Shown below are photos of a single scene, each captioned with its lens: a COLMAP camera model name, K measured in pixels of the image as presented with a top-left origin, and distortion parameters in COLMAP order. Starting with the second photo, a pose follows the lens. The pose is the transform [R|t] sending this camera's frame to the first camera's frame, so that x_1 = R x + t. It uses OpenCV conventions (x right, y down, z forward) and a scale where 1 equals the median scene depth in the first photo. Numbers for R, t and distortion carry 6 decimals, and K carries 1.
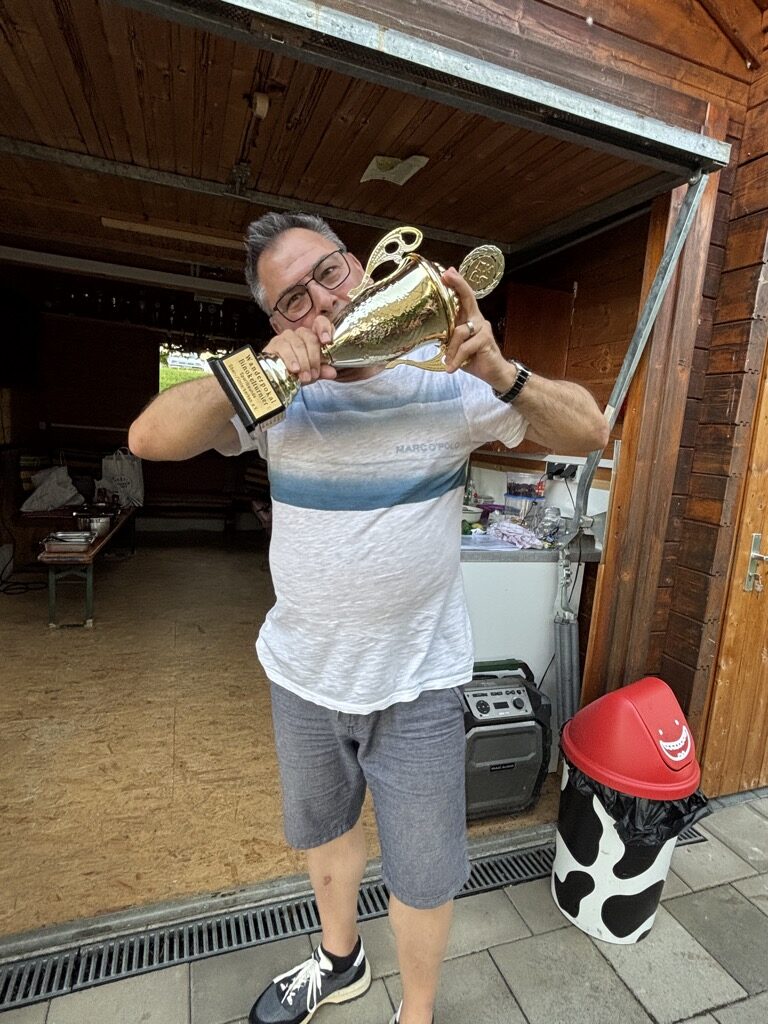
lens RADIAL K [[567.9, 0, 387.8], [0, 567.9, 511.8], [0, 0, 1]] dist [0.004166, -0.002831]
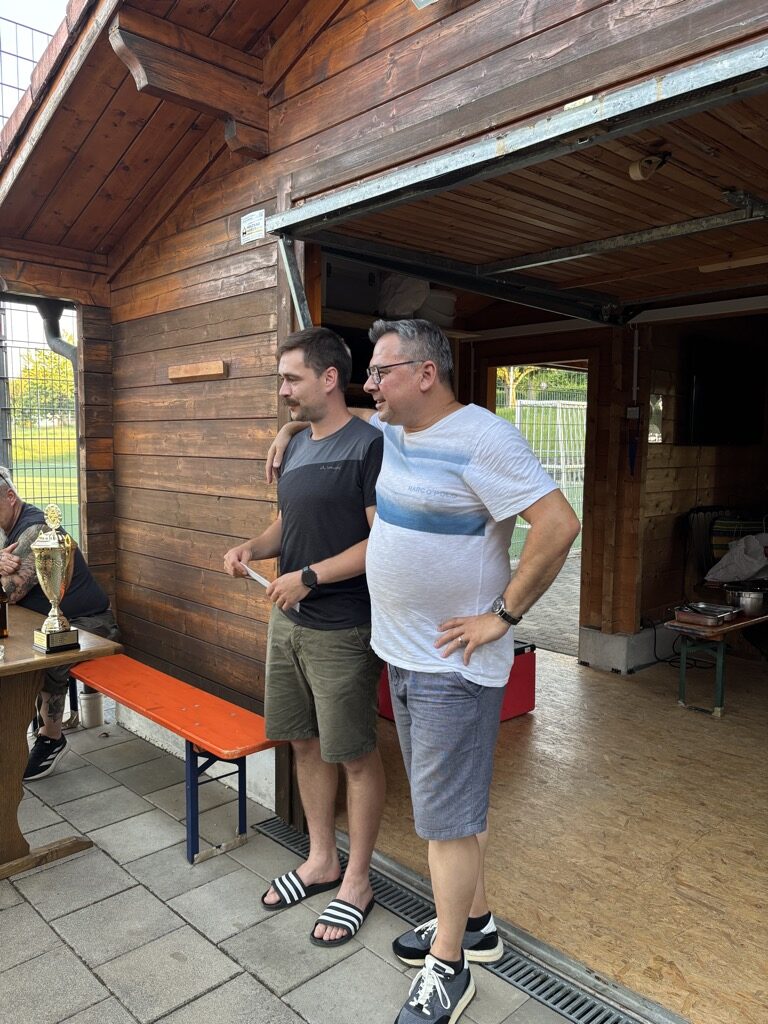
lens RADIAL K [[788.4, 0, 393.2], [0, 788.4, 513.5], [0, 0, 1]] dist [0.052151, -0.033513]
pose [[0.406383, 0.001508, -0.913702, 0.555156], [-0.106734, 0.993231, -0.045832, 0.008048], [0.907447, 0.116149, 0.403793, 0.052695]]
